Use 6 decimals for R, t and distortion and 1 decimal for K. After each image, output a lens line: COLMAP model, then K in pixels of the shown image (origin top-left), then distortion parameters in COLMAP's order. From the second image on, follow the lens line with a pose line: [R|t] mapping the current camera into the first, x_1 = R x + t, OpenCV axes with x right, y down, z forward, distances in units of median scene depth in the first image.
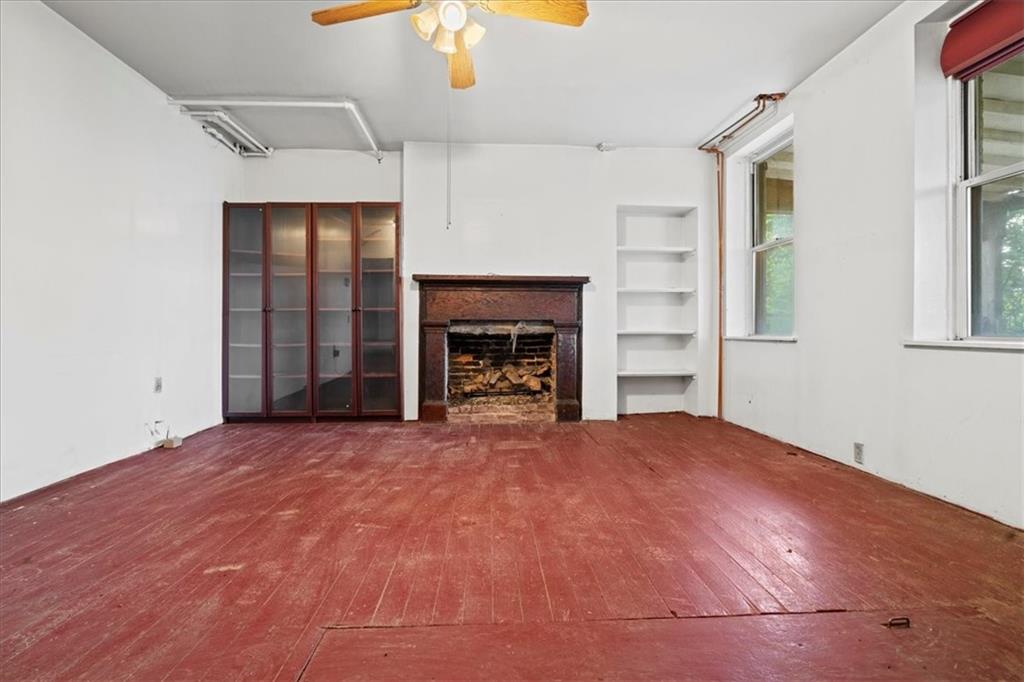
lens RADIAL K [[472.0, 0, 515.6], [0, 472.0, 326.5], [0, 0, 1]] dist [-0.000842, 0.001010]
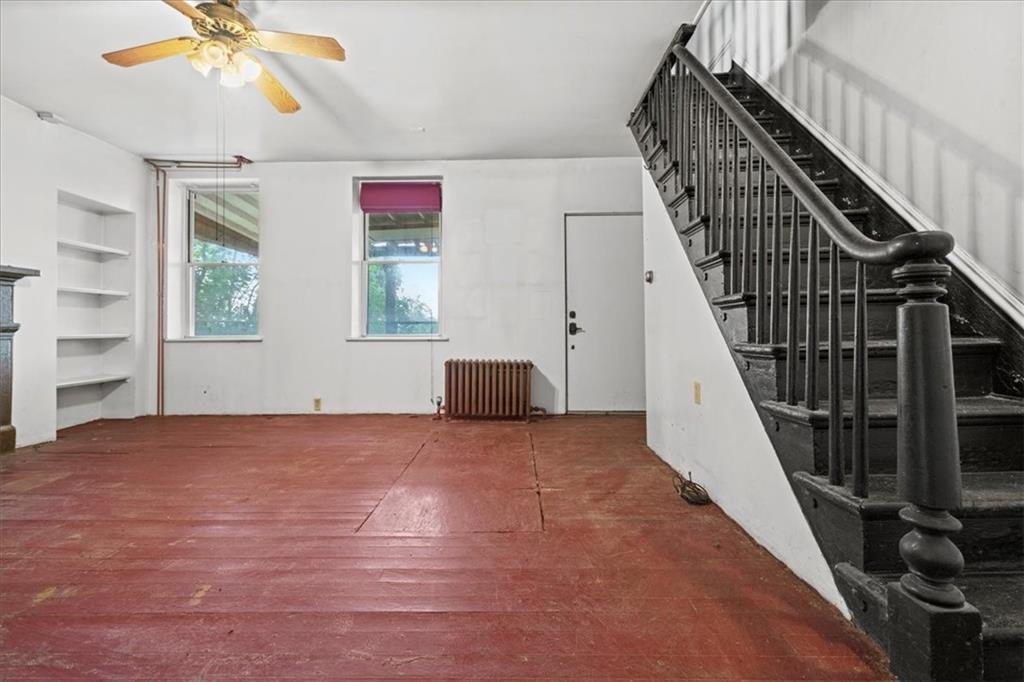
lens RADIAL K [[472.0, 0, 508.3], [0, 472.0, 324.0], [0, 0, 1]] dist [-0.000842, 0.001010]
pose [[0.058718, 0.009310, 0.998231, -0.597842], [-0.003363, 0.999953, -0.009128, -0.006617], [-0.998269, -0.002821, 0.058747, 0.132416]]
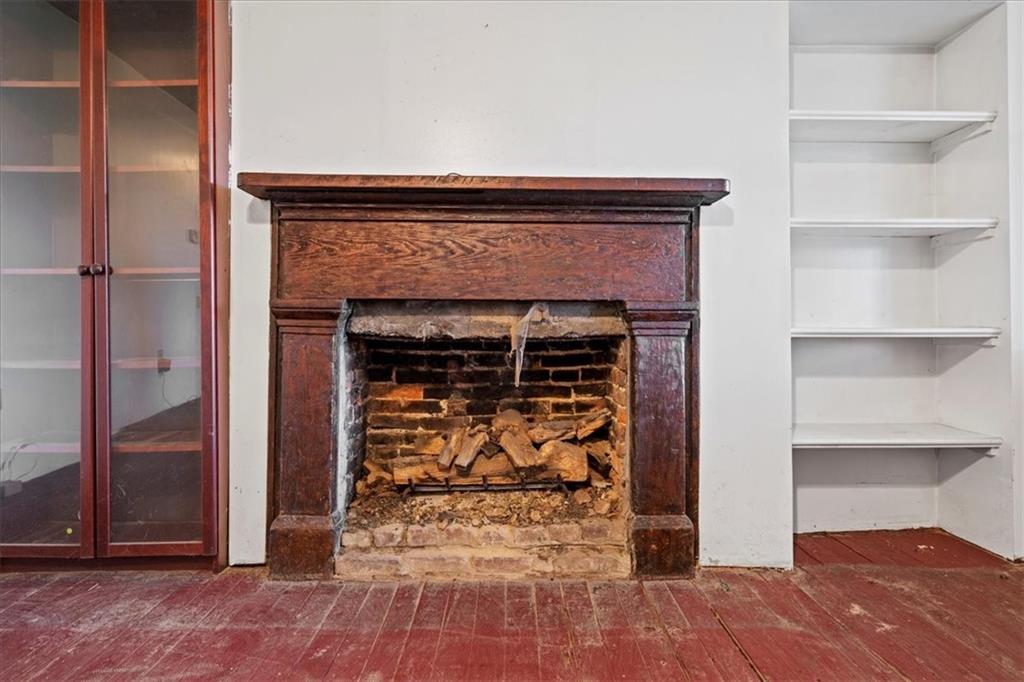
lens RADIAL K [[526.5, 0, 517.0], [0, 526.5, 324.0], [0, 0, 1]] dist [0.007663, 0.000976]
pose [[0.998948, 0.000180, -0.045854, 0.014938], [-0.000362, 0.999992, -0.003961, 0.006801], [0.045853, 0.003974, 0.998940, 0.571931]]
